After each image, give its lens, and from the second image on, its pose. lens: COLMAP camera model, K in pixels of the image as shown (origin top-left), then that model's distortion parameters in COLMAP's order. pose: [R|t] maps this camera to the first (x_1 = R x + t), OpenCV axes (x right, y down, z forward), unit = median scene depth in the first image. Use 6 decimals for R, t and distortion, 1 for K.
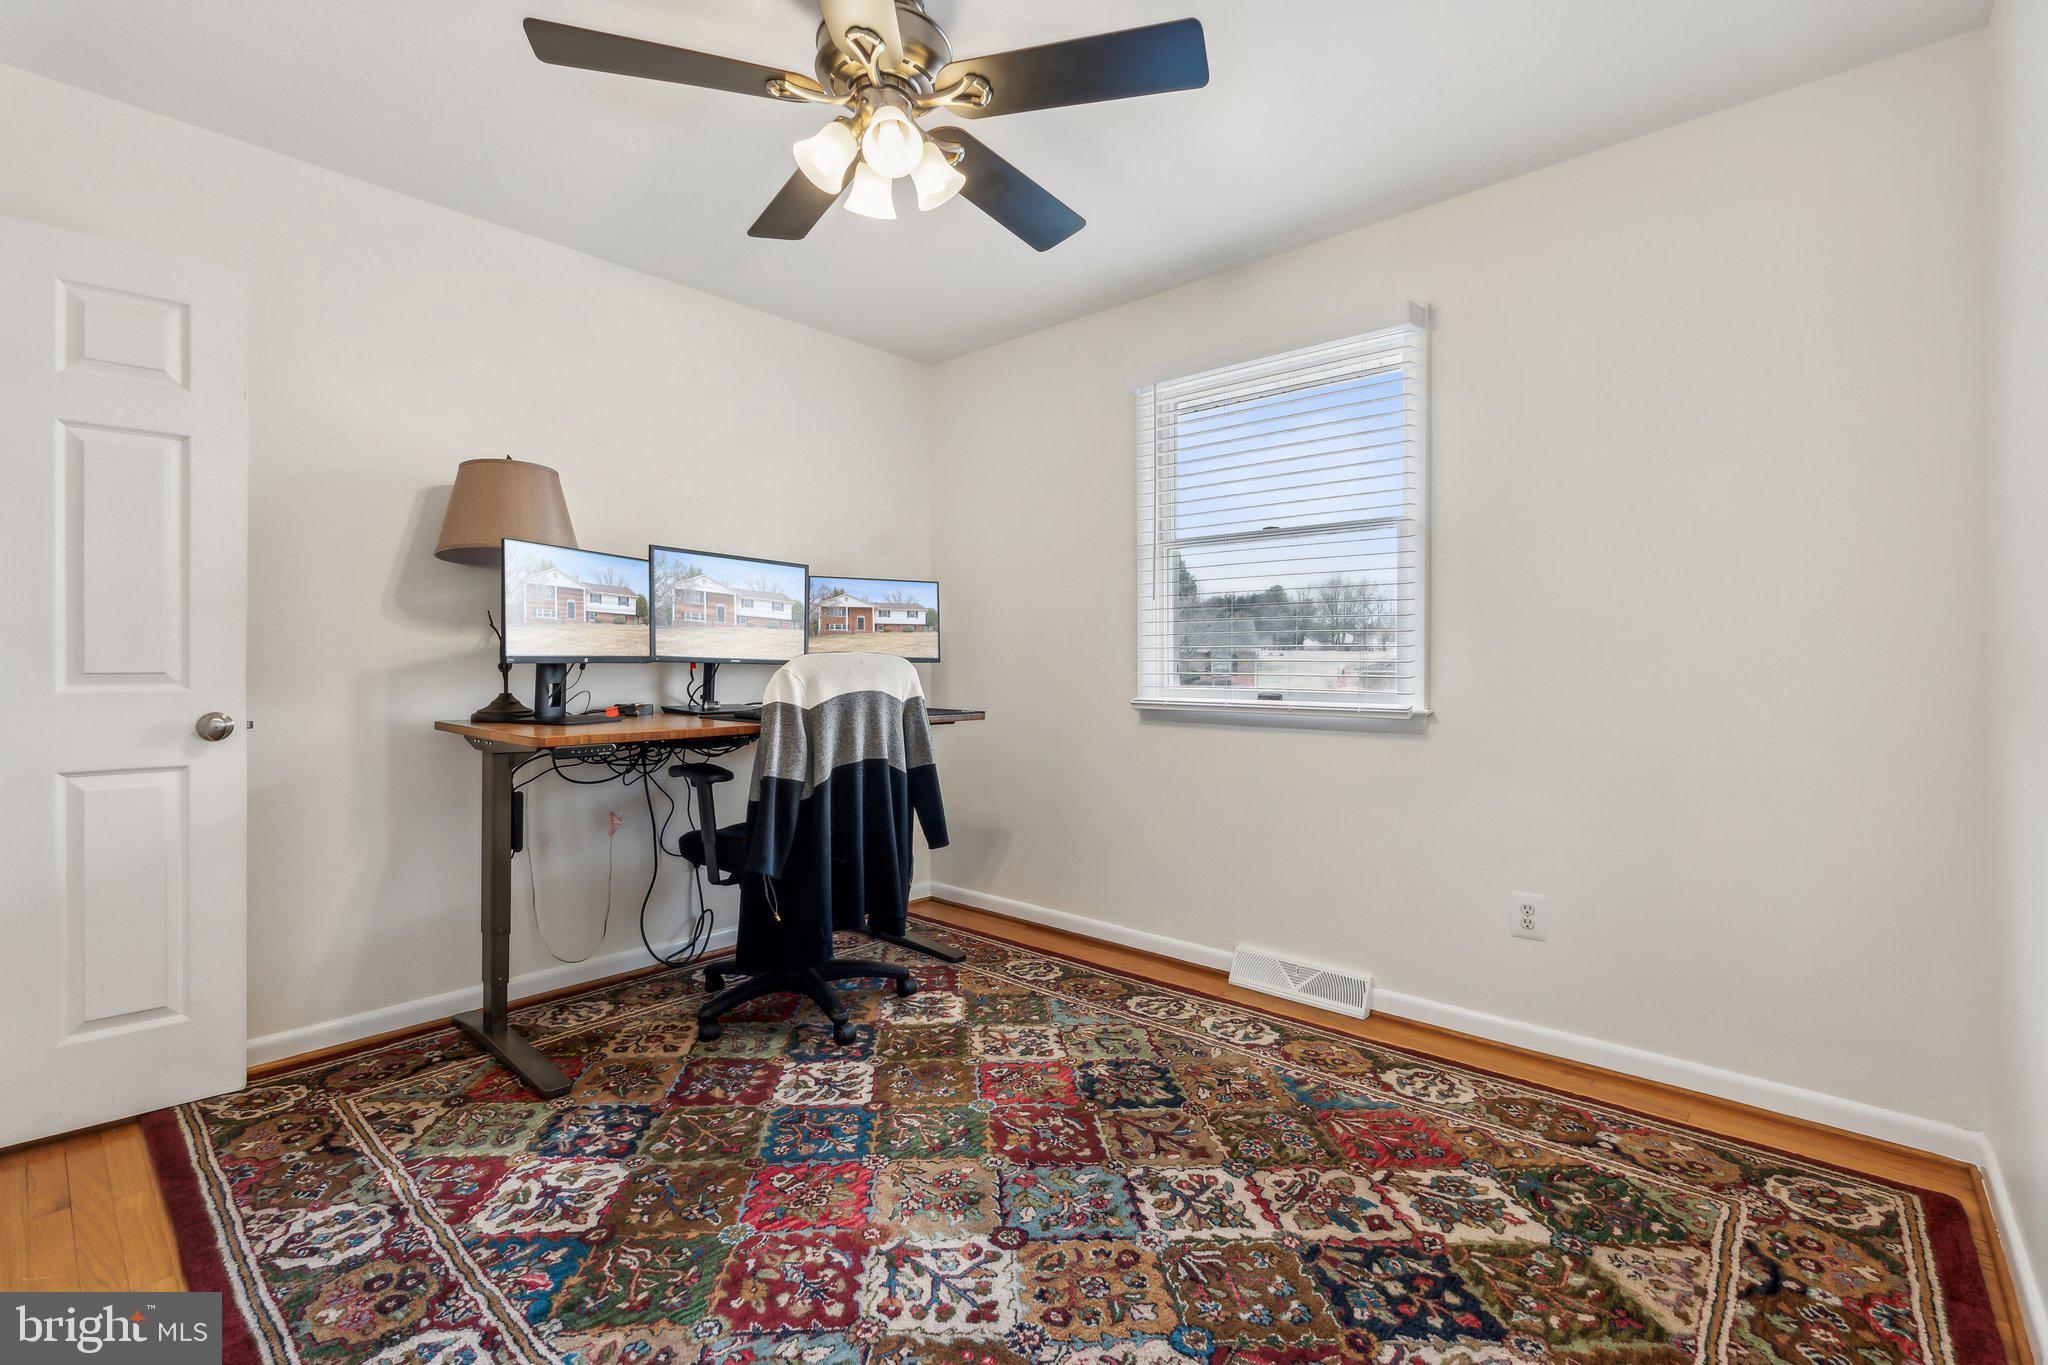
lens RADIAL K [[912.0, 0, 1010.4], [0, 912.0, 658.9], [0, 0, 1]] dist [-0.000170, -0.000228]
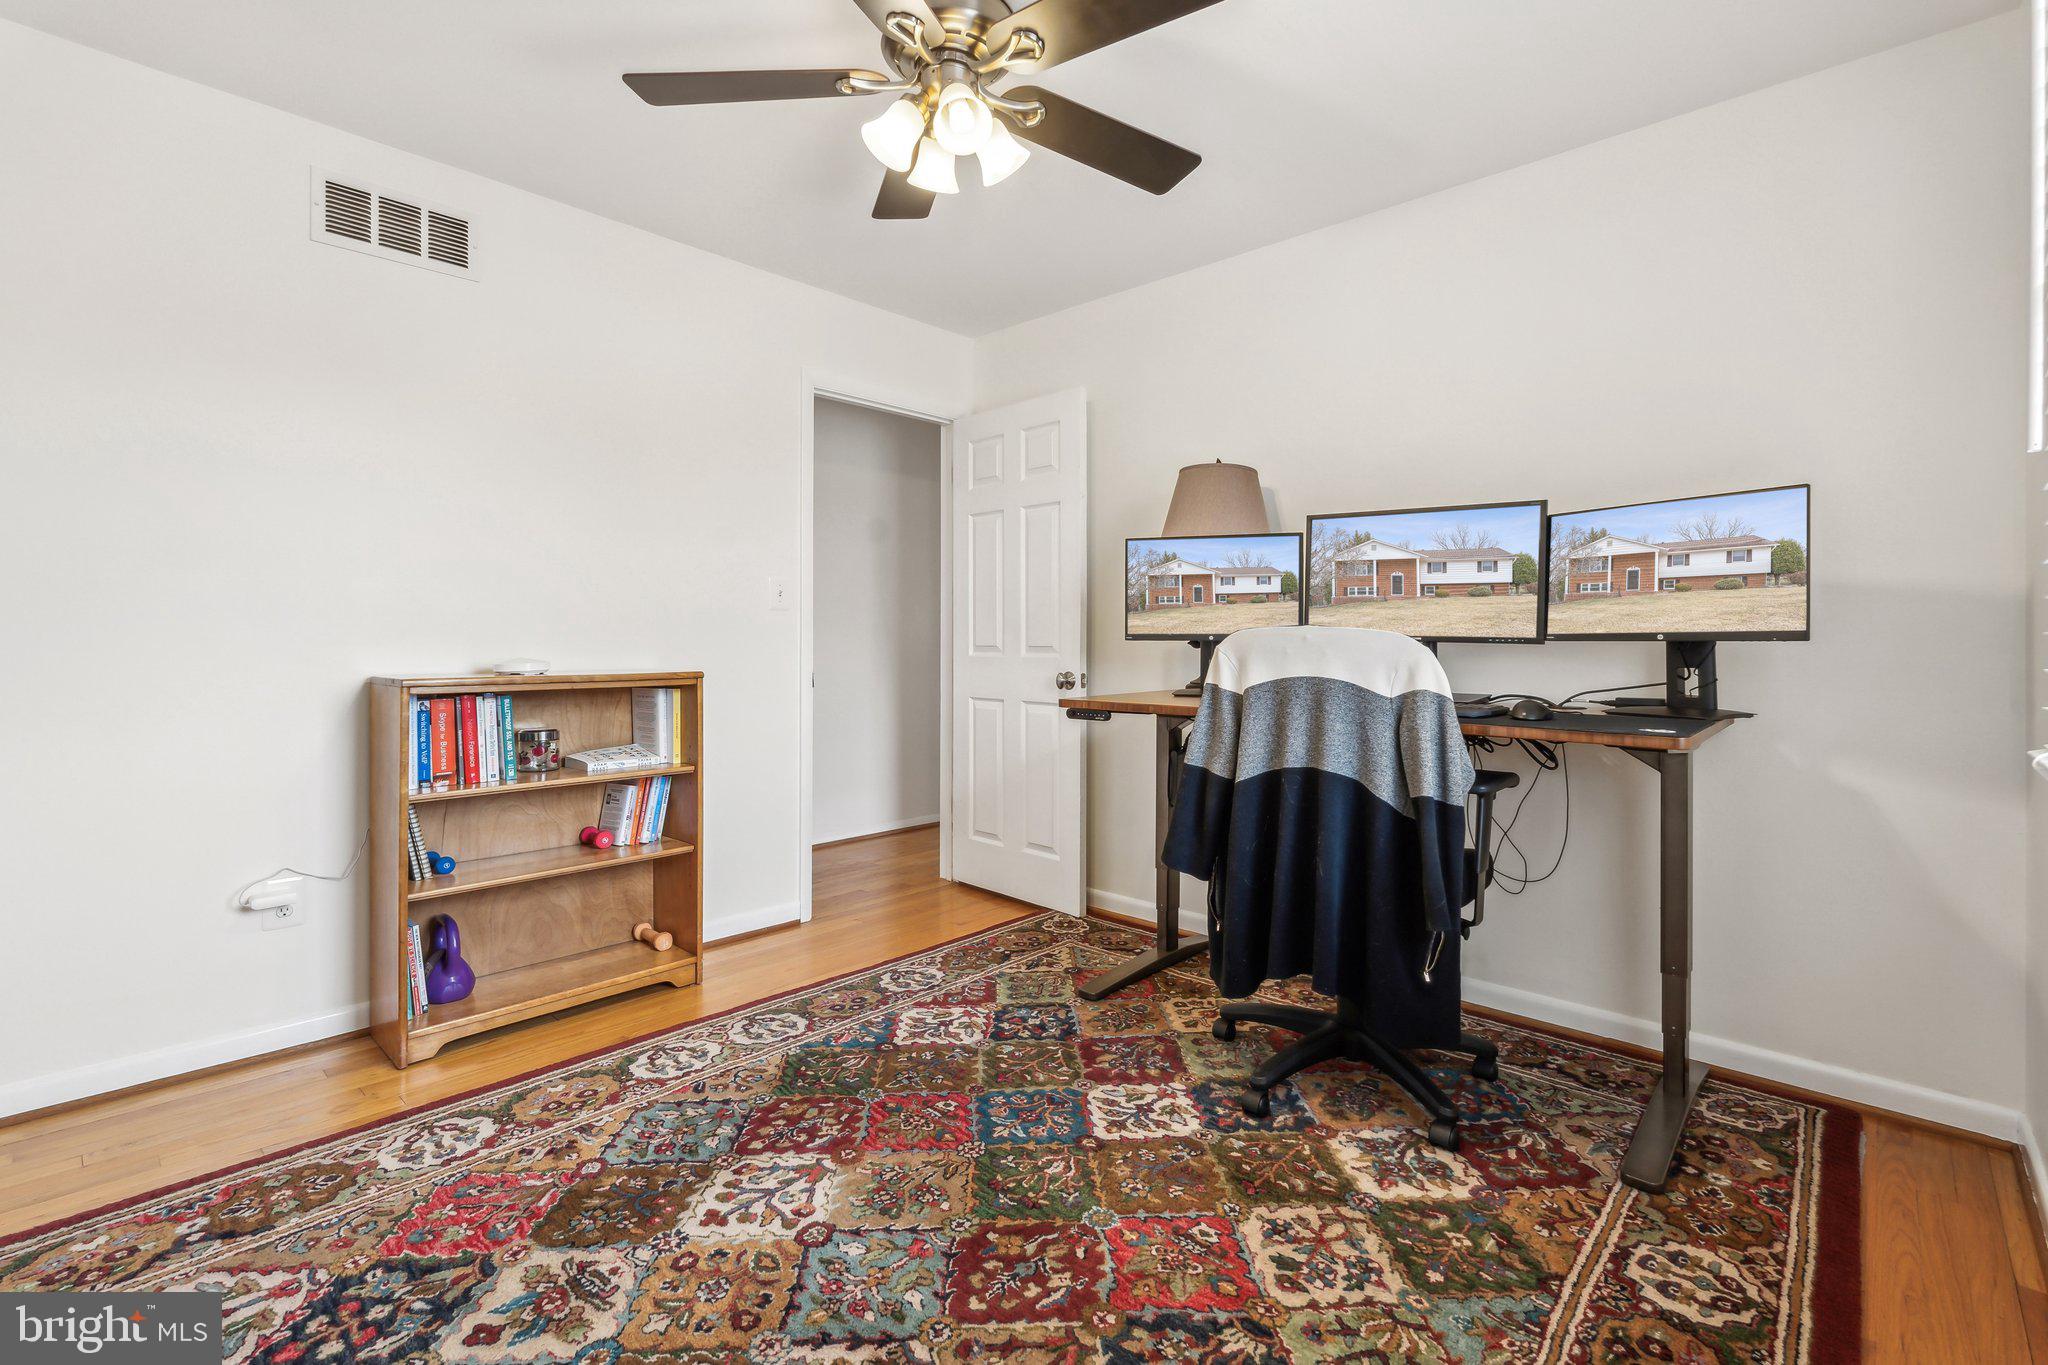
lens RADIAL K [[912.0, 0, 1010.4], [0, 912.0, 658.9], [0, 0, 1]] dist [-0.000170, -0.000228]
pose [[-0.015474, 0.015215, -0.999765, 0.723542], [0.001561, 0.999883, 0.015193, 0.007425], [0.999879, -0.001326, -0.015496, 0.927846]]
